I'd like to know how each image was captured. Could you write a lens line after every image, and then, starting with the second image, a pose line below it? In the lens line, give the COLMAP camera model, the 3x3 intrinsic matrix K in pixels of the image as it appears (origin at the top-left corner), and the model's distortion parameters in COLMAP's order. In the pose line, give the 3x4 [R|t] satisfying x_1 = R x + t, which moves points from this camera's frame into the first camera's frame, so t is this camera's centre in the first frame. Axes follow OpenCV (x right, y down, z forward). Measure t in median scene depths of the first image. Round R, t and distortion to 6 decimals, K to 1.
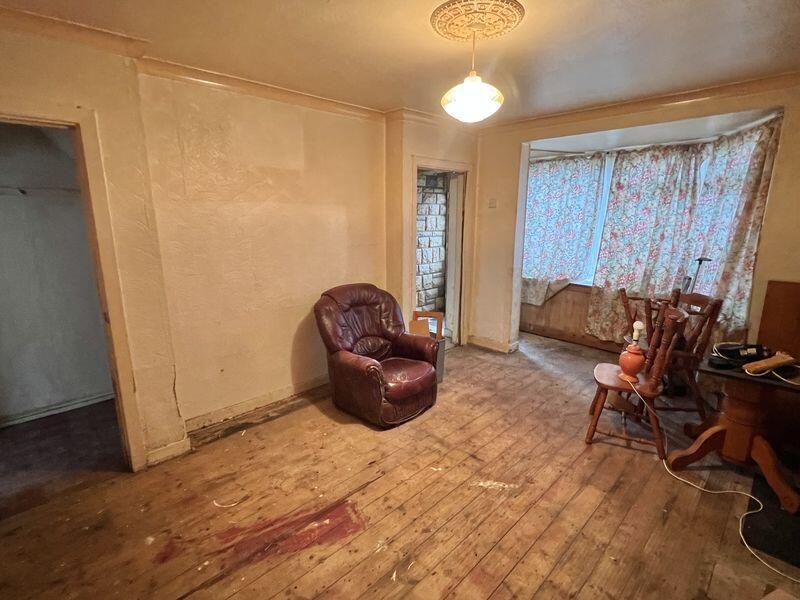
lens RADIAL K [[393.3, 0, 397.6], [0, 393.3, 299.8], [0, 0, 1]] dist [-0.002905, -0.000052]
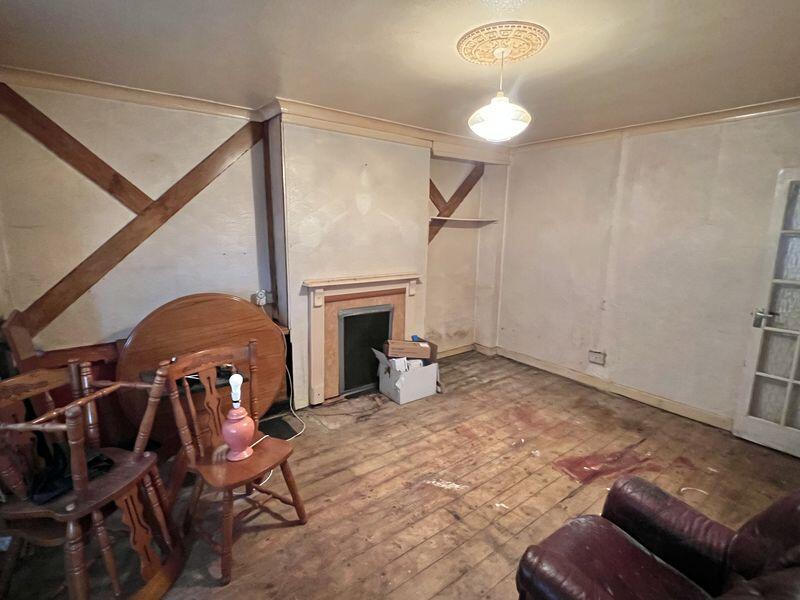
lens RADIAL K [[393.3, 0, 397.5], [0, 393.3, 295.2], [0, 0, 1]] dist [-0.002905, -0.000052]
pose [[-0.992859, -0.031767, 0.114986, 0.245186], [0.014901, 0.923318, 0.383748, -0.373967], [-0.118359, 0.382721, -0.916251, 1.642786]]
